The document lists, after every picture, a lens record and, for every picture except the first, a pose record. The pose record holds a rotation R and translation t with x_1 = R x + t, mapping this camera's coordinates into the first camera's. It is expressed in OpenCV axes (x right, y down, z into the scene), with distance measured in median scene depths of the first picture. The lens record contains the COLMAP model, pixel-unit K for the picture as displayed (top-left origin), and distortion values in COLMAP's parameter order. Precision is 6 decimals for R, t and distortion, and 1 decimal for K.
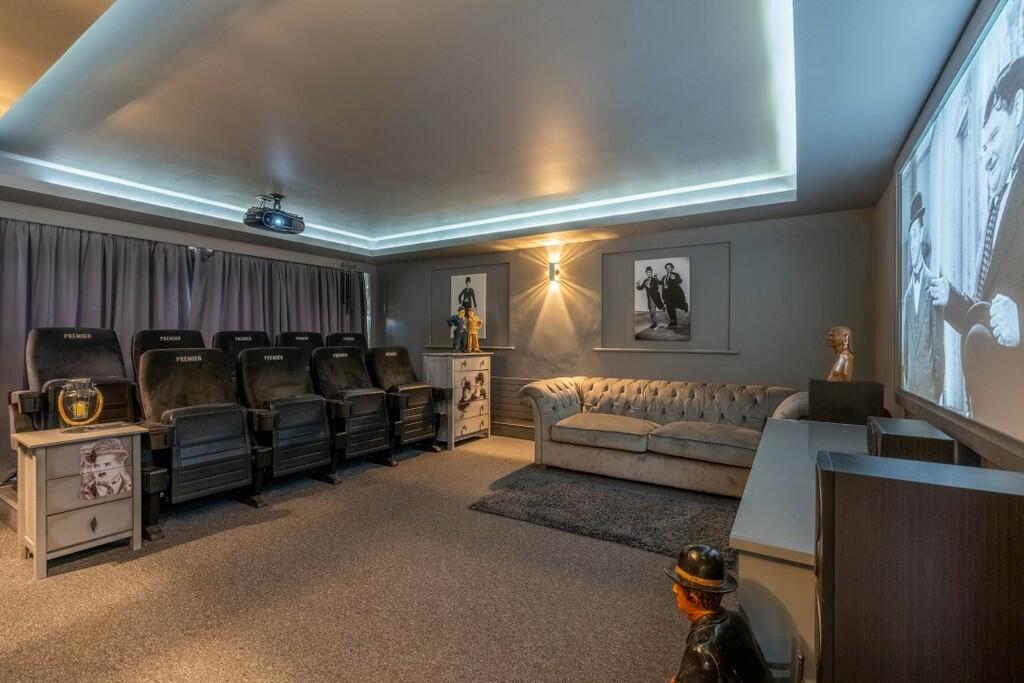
lens RADIAL K [[468.6, 0, 510.3], [0, 468.6, 339.9], [0, 0, 1]] dist [-0.001720, -0.000548]
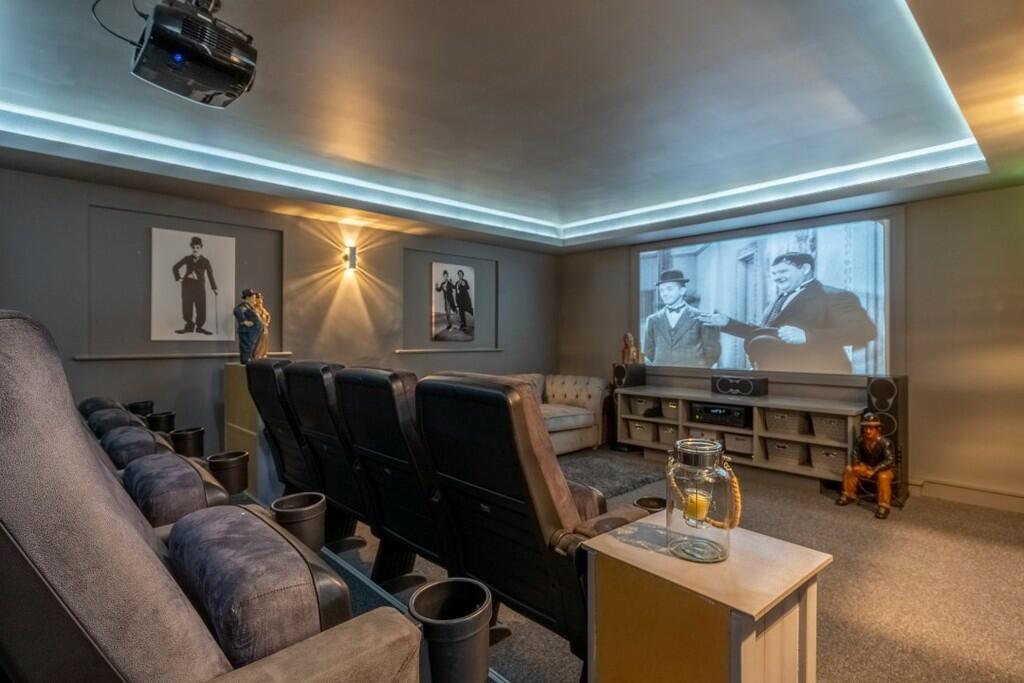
lens RADIAL K [[529.6, 0, 512.6], [0, 529.6, 339.5], [0, 0, 1]] dist [0.002198, 0.000034]
pose [[0.257107, -0.009171, 0.966339, -0.765939], [-0.000093, 0.999955, 0.009514, -0.012559], [-0.966383, -0.002536, 0.257095, 0.522953]]
